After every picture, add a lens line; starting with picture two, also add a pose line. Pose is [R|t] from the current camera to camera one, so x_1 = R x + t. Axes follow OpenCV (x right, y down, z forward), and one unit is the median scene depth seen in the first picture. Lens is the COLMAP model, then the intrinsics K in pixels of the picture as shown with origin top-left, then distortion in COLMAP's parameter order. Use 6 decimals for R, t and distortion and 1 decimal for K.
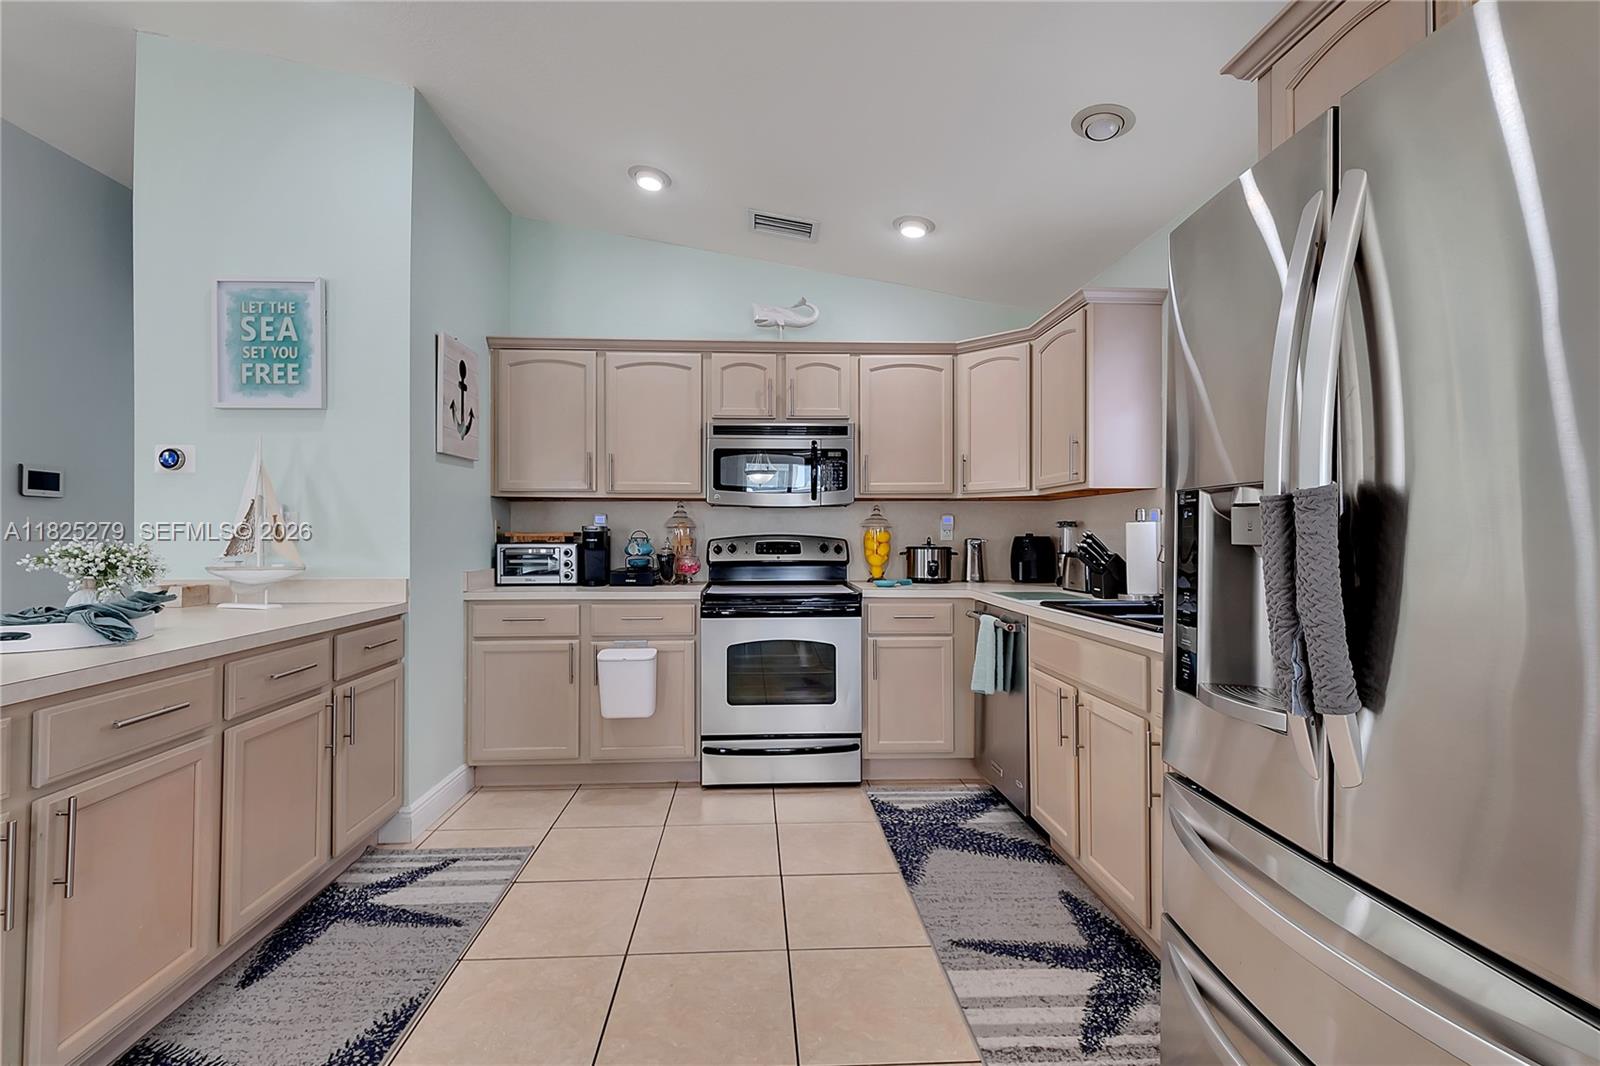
lens RADIAL K [[722.2, 0, 793.0], [0, 722.2, 535.3], [0, 0, 1]] dist [0.004679, -0.000050]
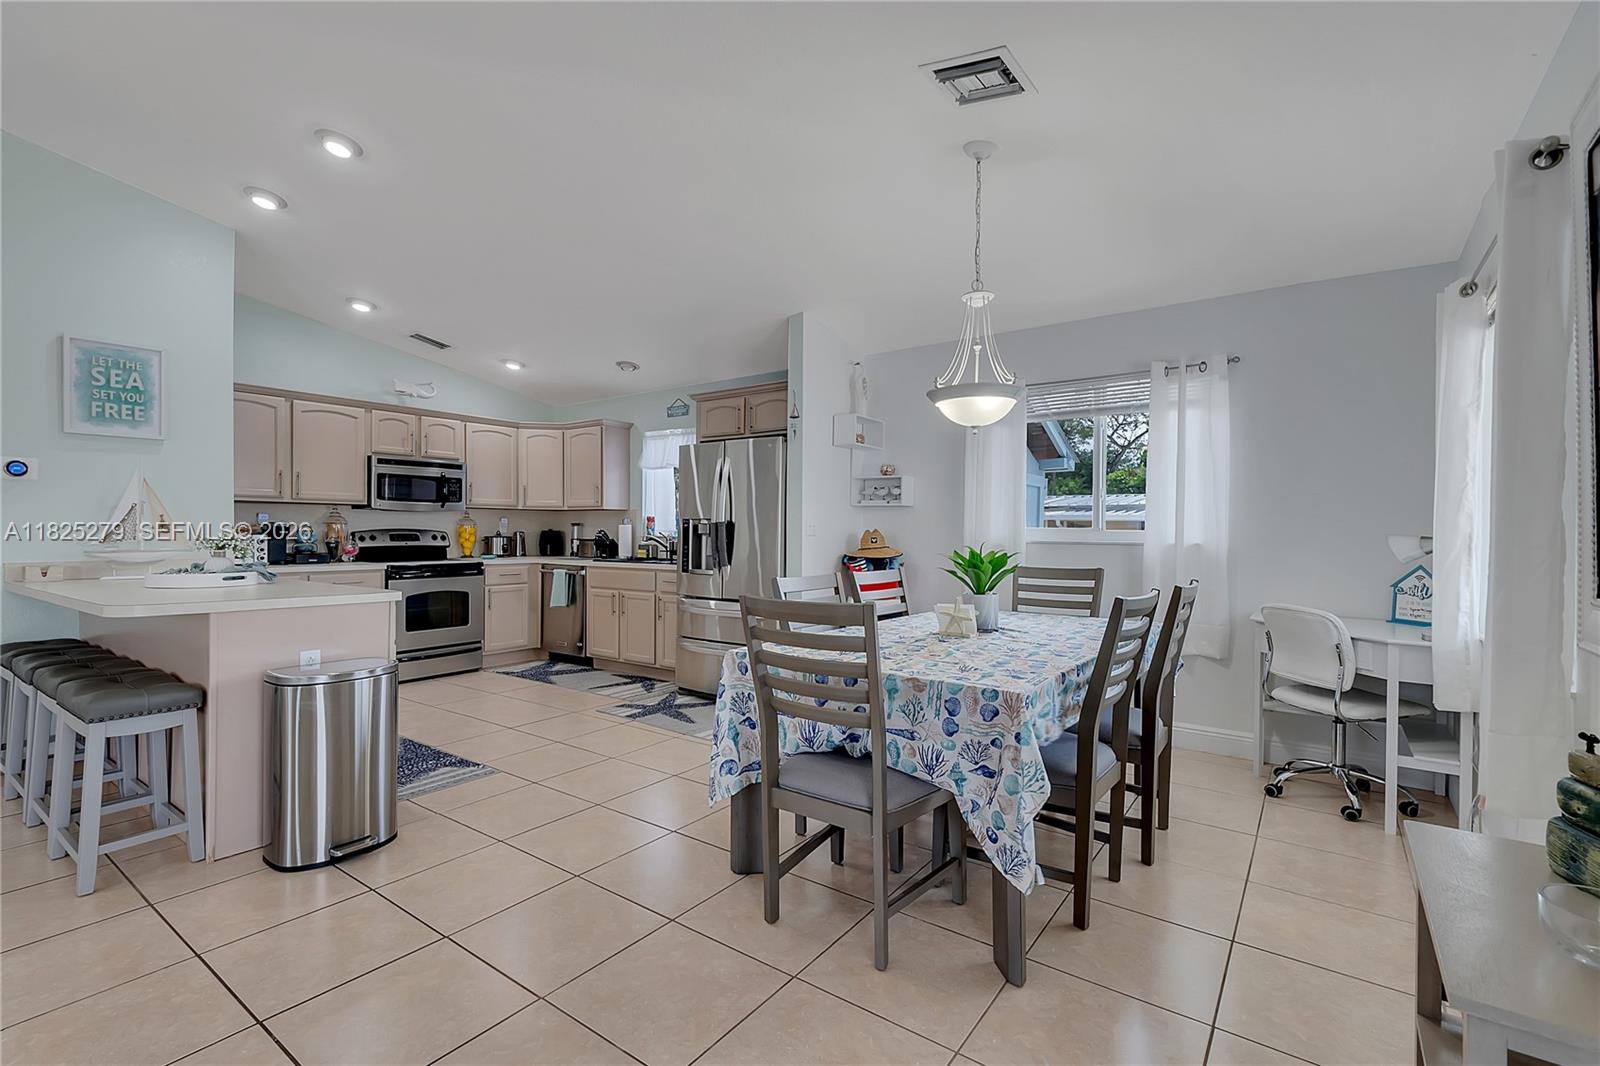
lens RADIAL K [[722.2, 0, 798.0], [0, 722.2, 535.9], [0, 0, 1]] dist [0.004679, -0.000050]
pose [[0.627478, -0.001808, 0.778632, -0.798033], [-0.005514, 0.999962, 0.006766, -0.001089], [-0.778615, -0.008539, 0.627444, -0.716532]]
